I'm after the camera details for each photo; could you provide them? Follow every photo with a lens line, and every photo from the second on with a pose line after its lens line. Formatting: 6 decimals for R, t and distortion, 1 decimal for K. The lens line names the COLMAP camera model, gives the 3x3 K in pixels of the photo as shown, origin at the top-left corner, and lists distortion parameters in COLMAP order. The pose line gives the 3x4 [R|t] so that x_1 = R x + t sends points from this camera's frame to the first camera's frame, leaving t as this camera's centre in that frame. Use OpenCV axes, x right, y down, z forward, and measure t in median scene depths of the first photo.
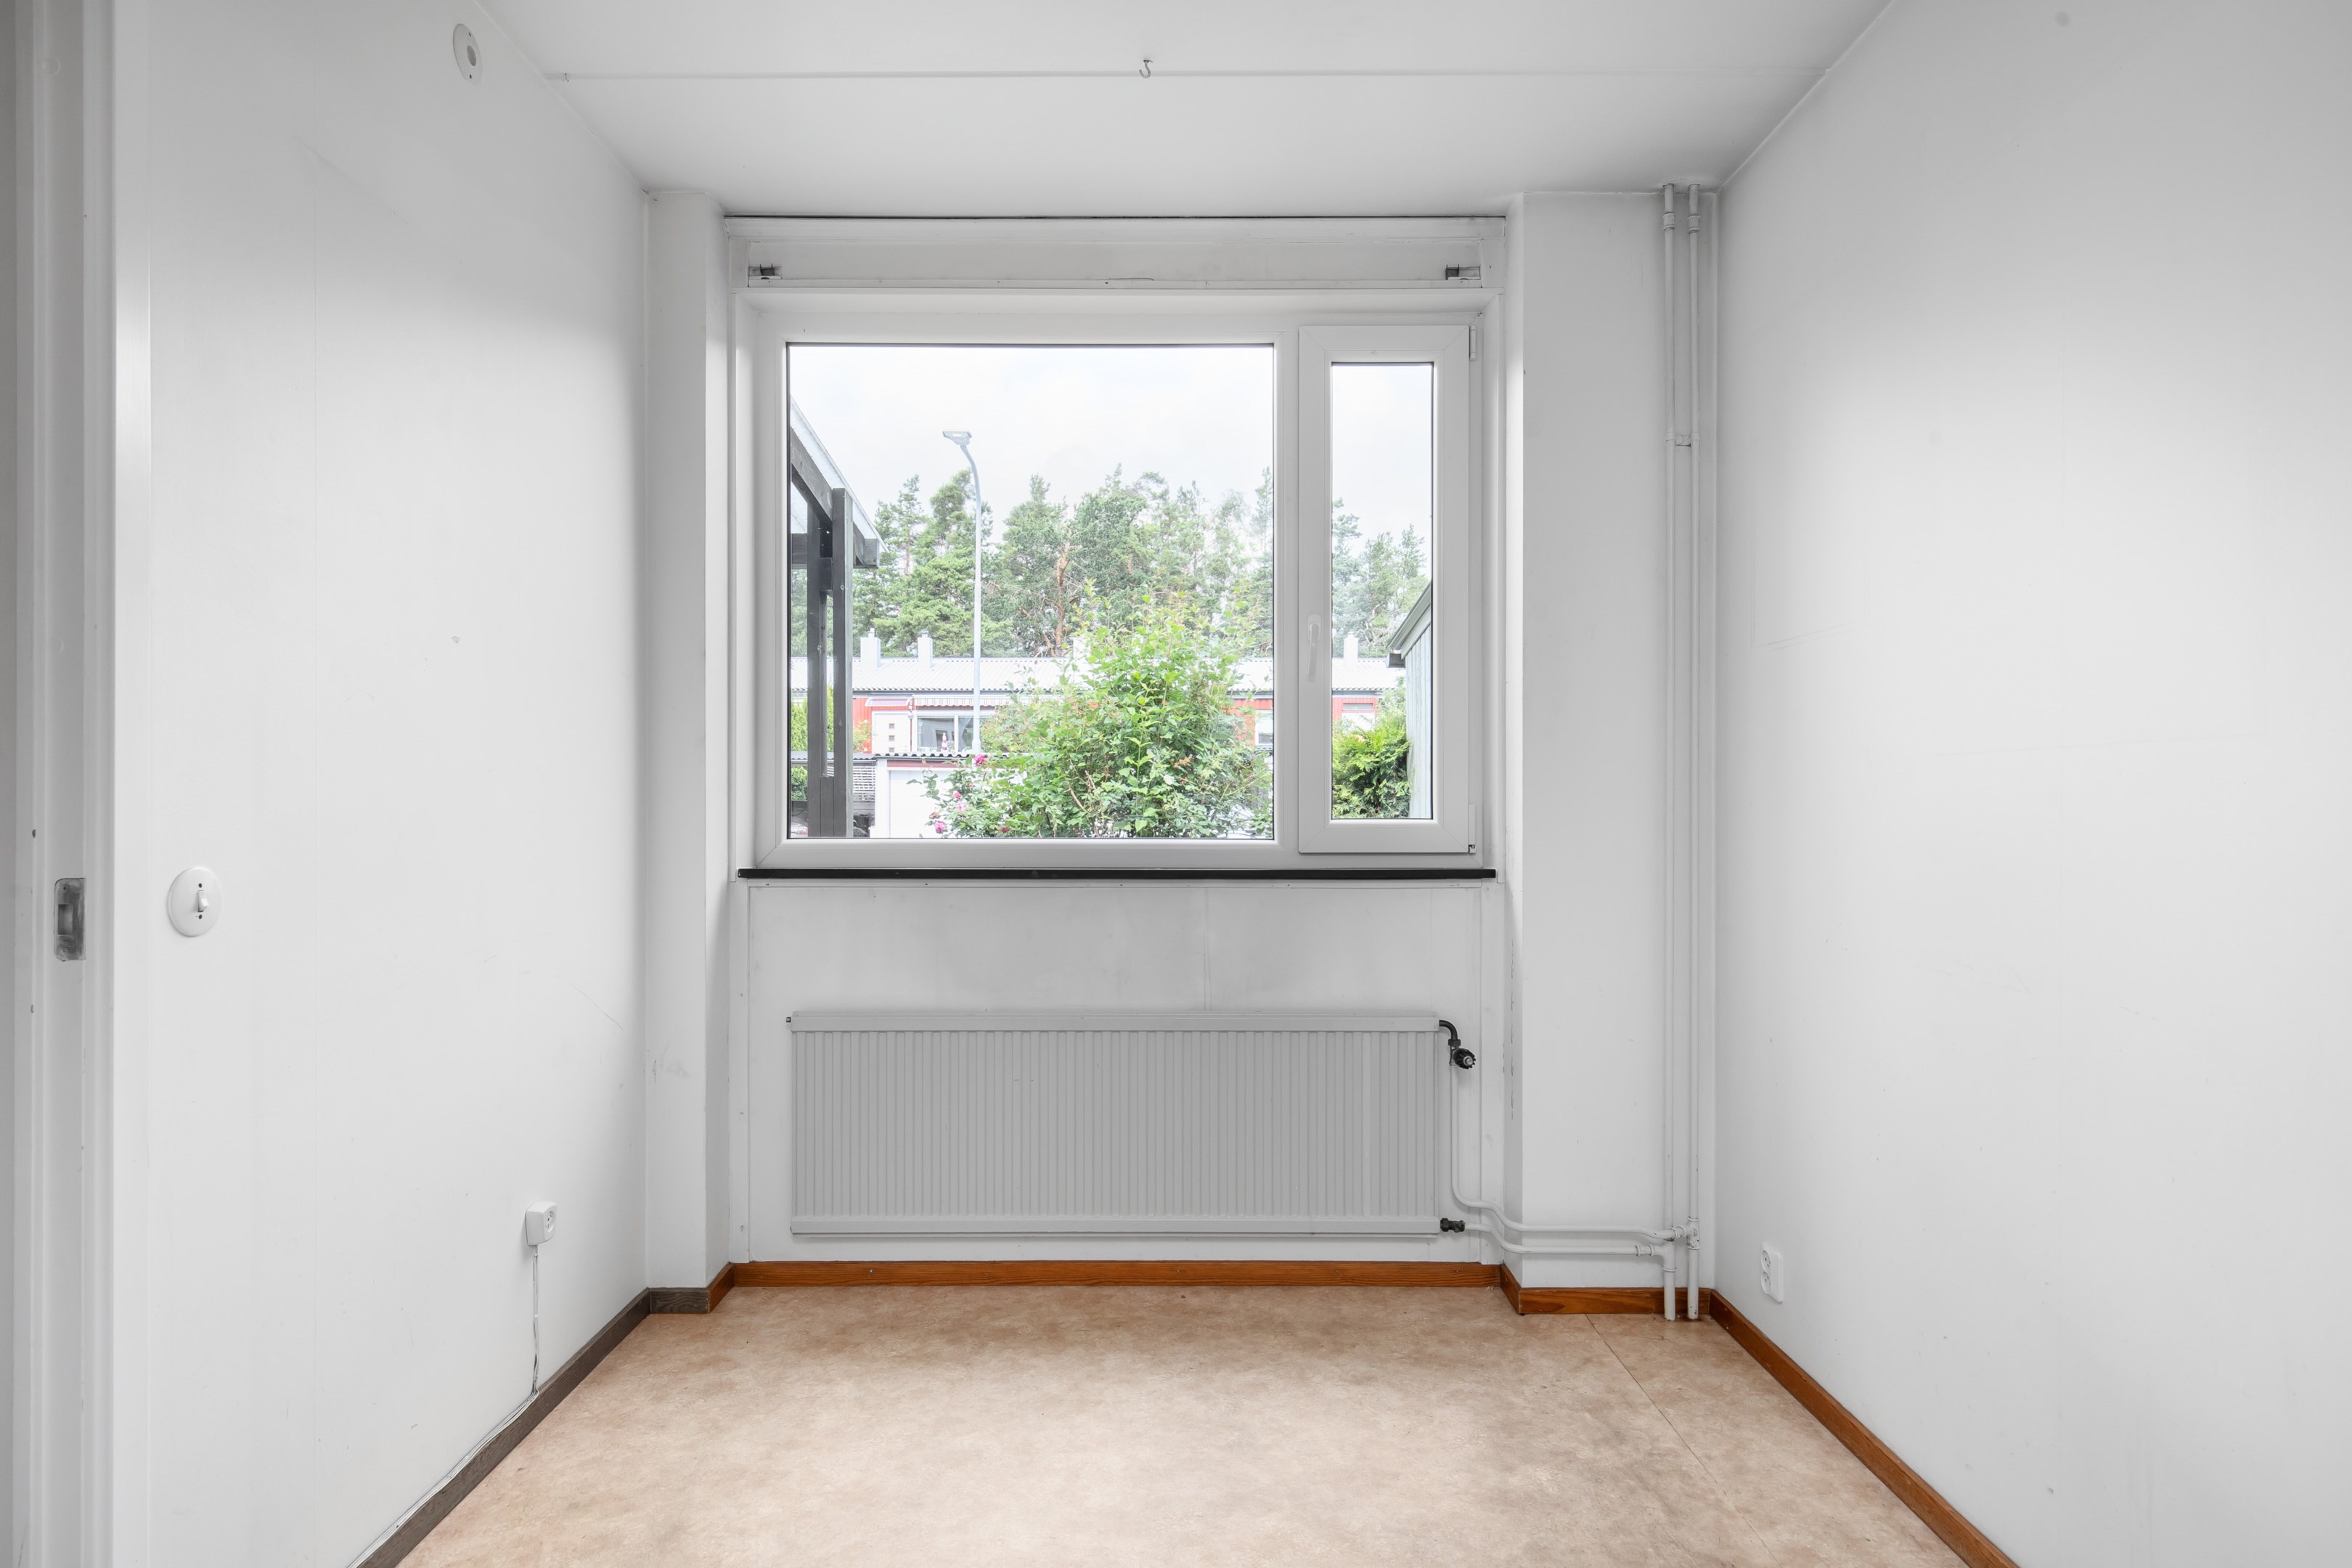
lens RADIAL K [[1399.4, 0, 1189.9], [0, 1399.4, 774.7], [0, 0, 1]] dist [-0.006685, 0.000576]
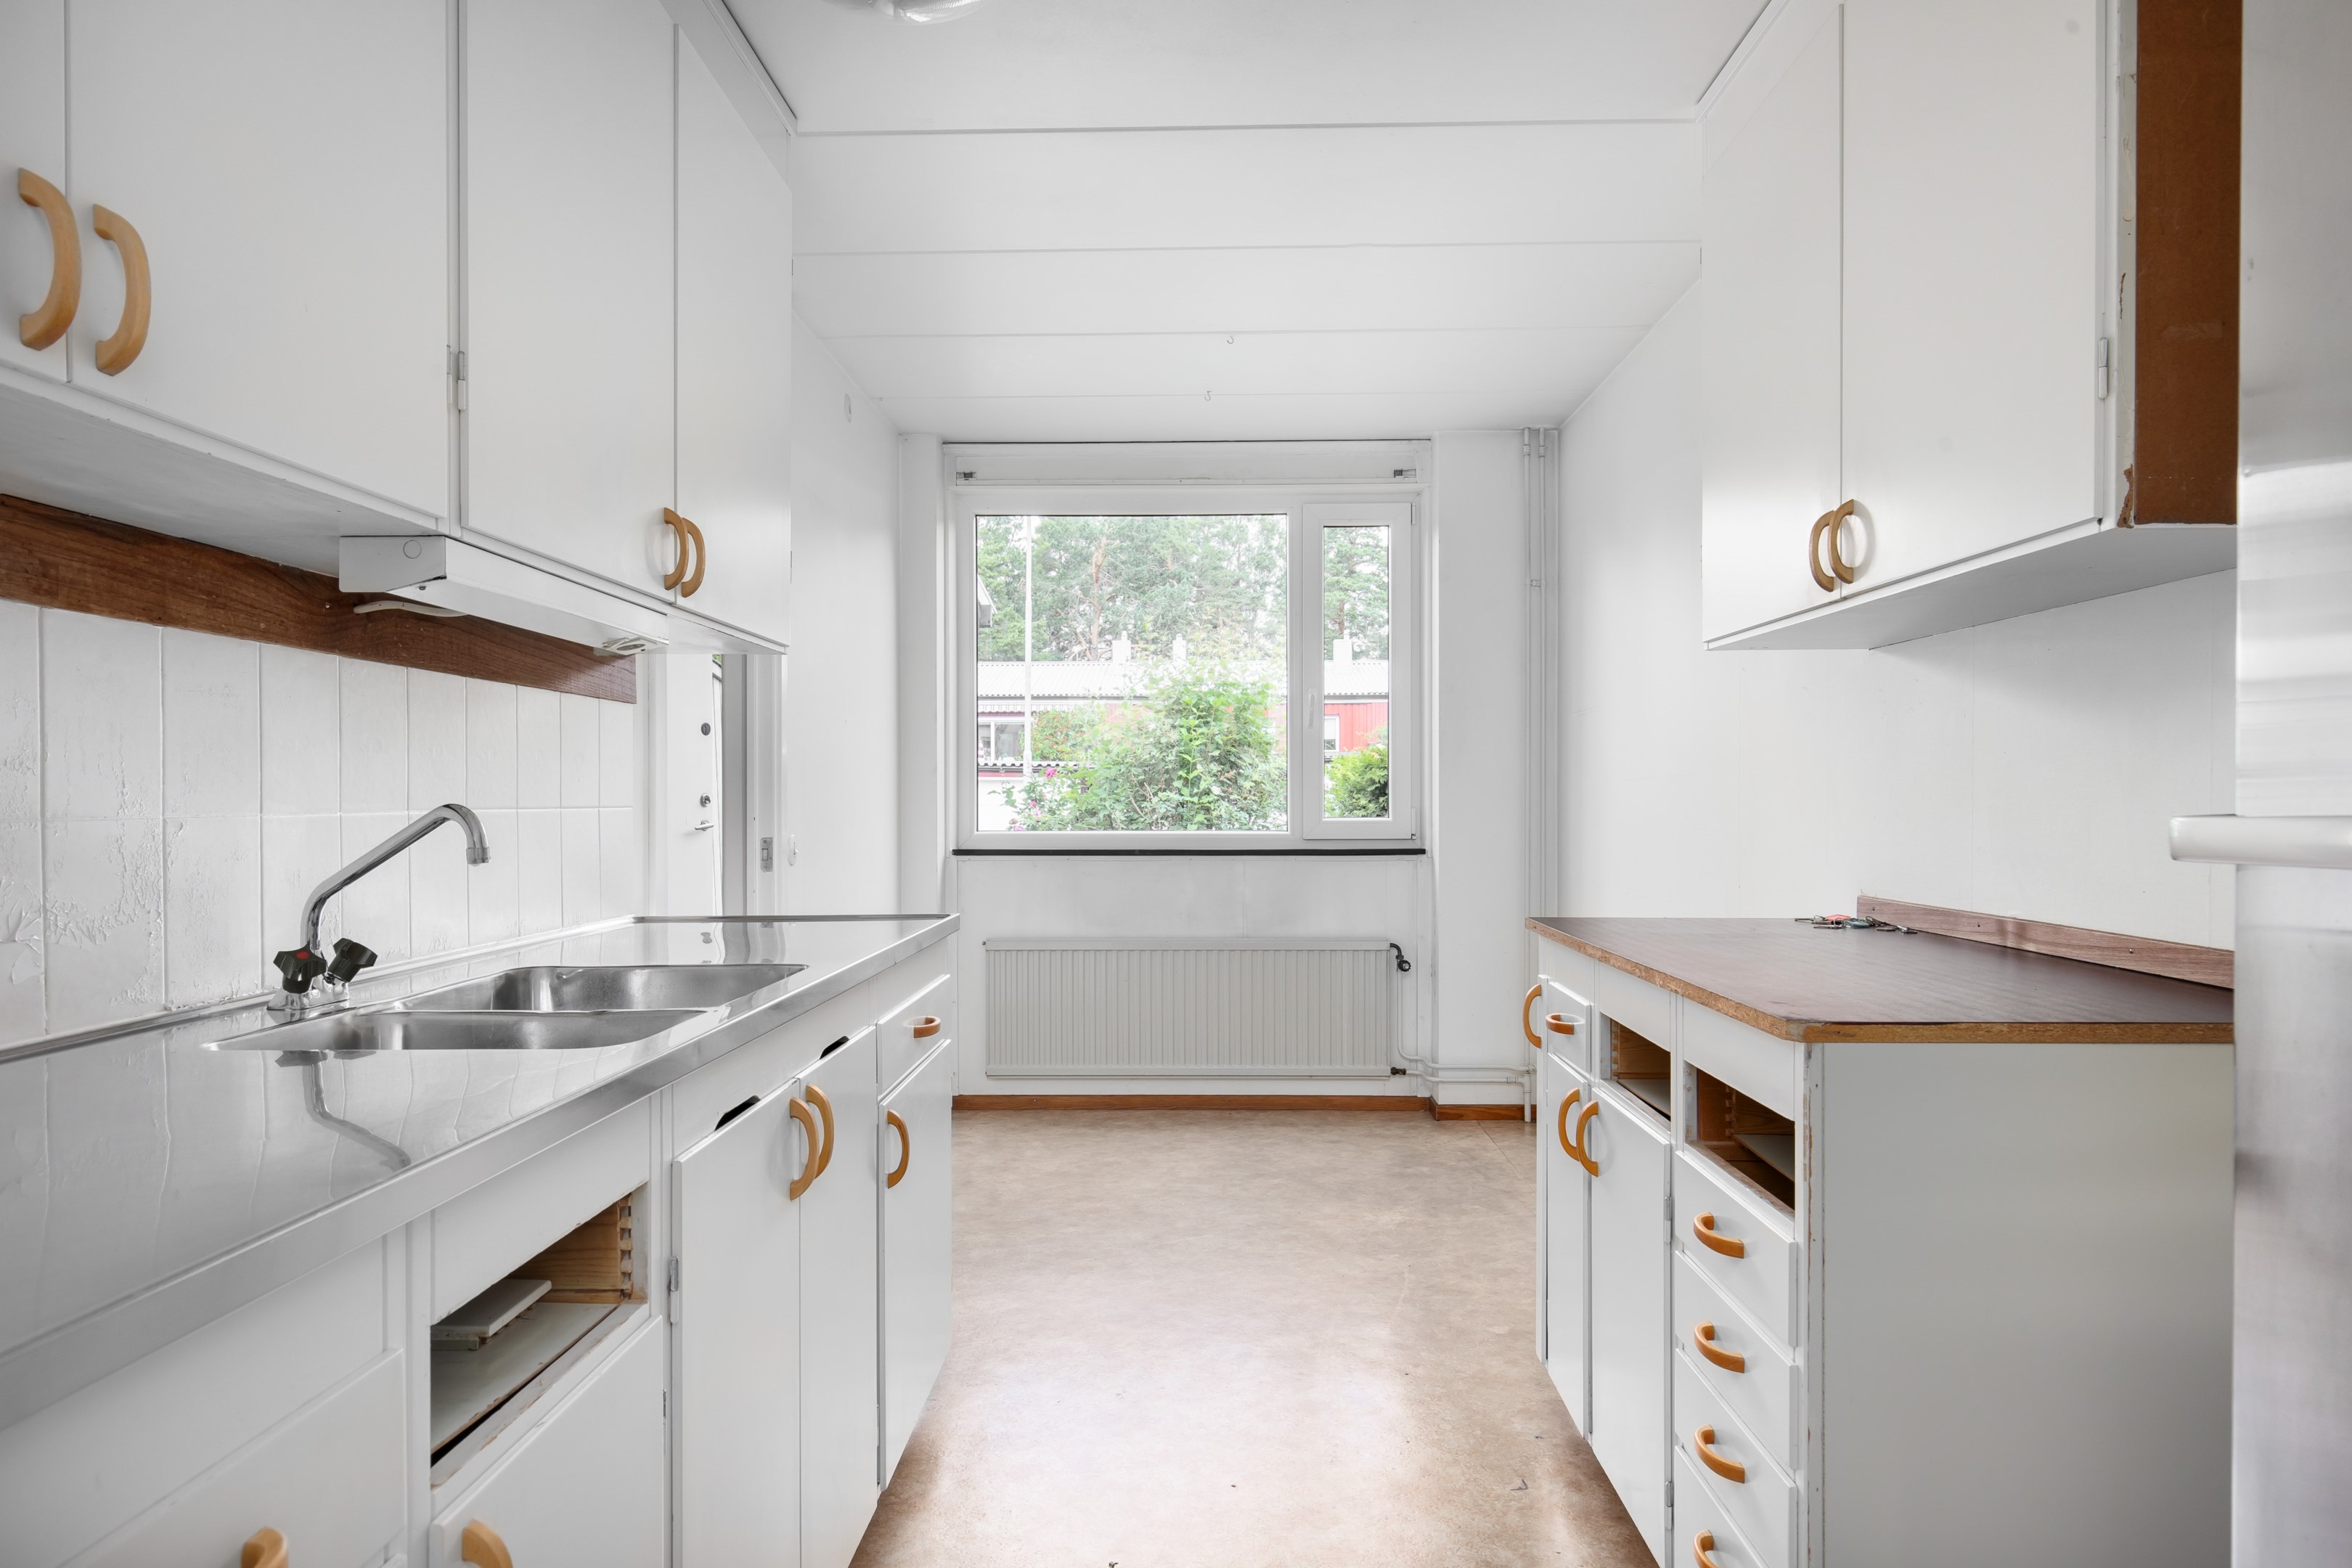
lens RADIAL K [[1528.2, 0, 1174.7], [0, 1528.2, 780.7], [0, 0, 1]] dist [-0.012391, -0.000272]
pose [[0.999250, -0.002733, -0.038636, 0.000289], [0.002708, 0.999996, -0.000707, -0.009097], [0.038638, 0.000602, 0.999253, -0.734788]]
